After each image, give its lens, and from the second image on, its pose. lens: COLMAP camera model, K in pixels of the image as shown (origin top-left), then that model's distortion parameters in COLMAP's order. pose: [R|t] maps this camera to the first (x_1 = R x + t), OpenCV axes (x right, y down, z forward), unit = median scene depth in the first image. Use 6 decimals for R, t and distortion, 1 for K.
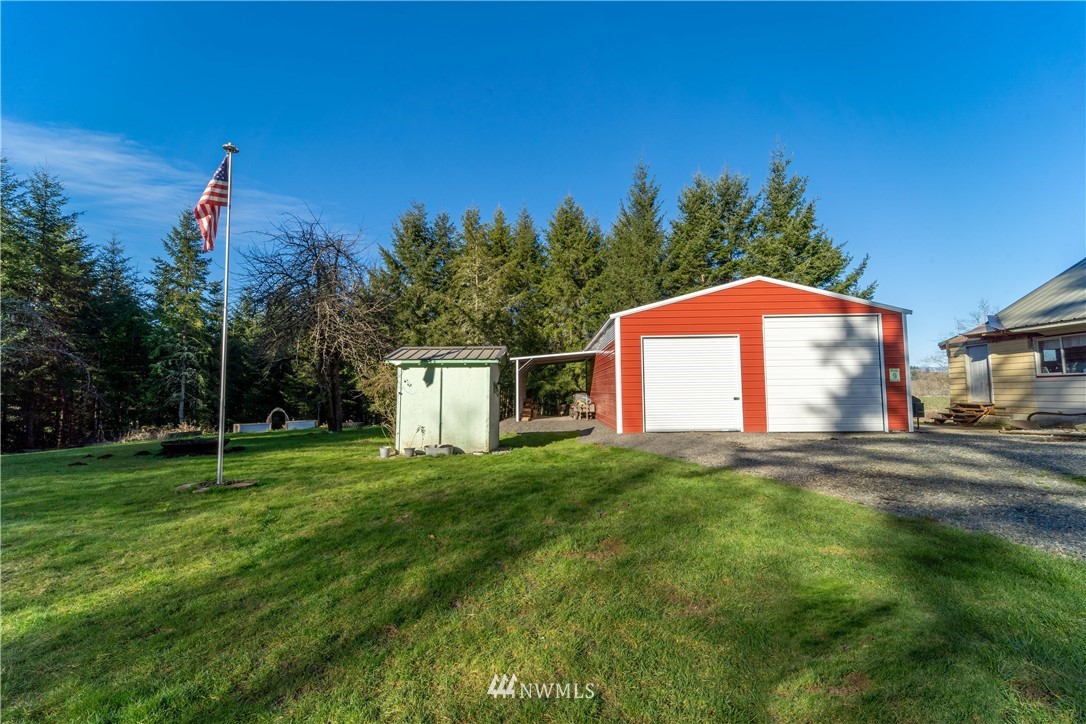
lens RADIAL K [[438.6, 0, 547.2], [0, 438.6, 362.0], [0, 0, 1]] dist [0.006035, -0.001607]
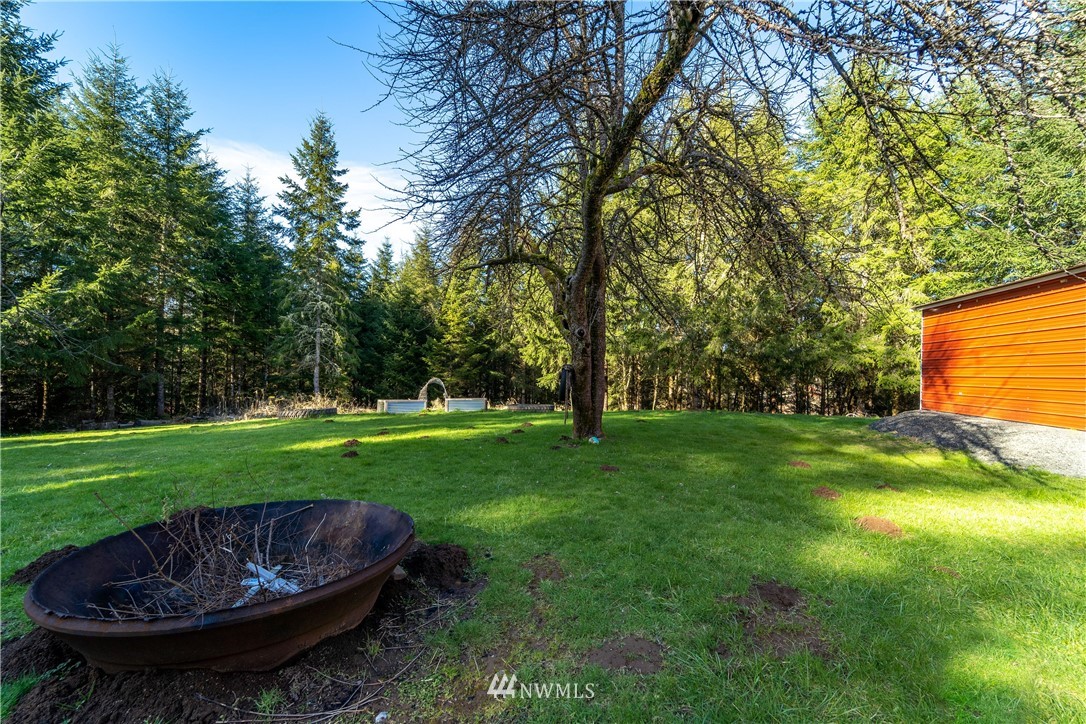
lens RADIAL K [[438.6, 0, 552.2], [0, 438.6, 360.6], [0, 0, 1]] dist [0.006035, -0.001607]
pose [[0.975243, 0.022984, -0.219938, -0.499009], [-0.012222, 0.998666, 0.050171, 0.071516], [0.220798, -0.046241, 0.974223, 0.660826]]
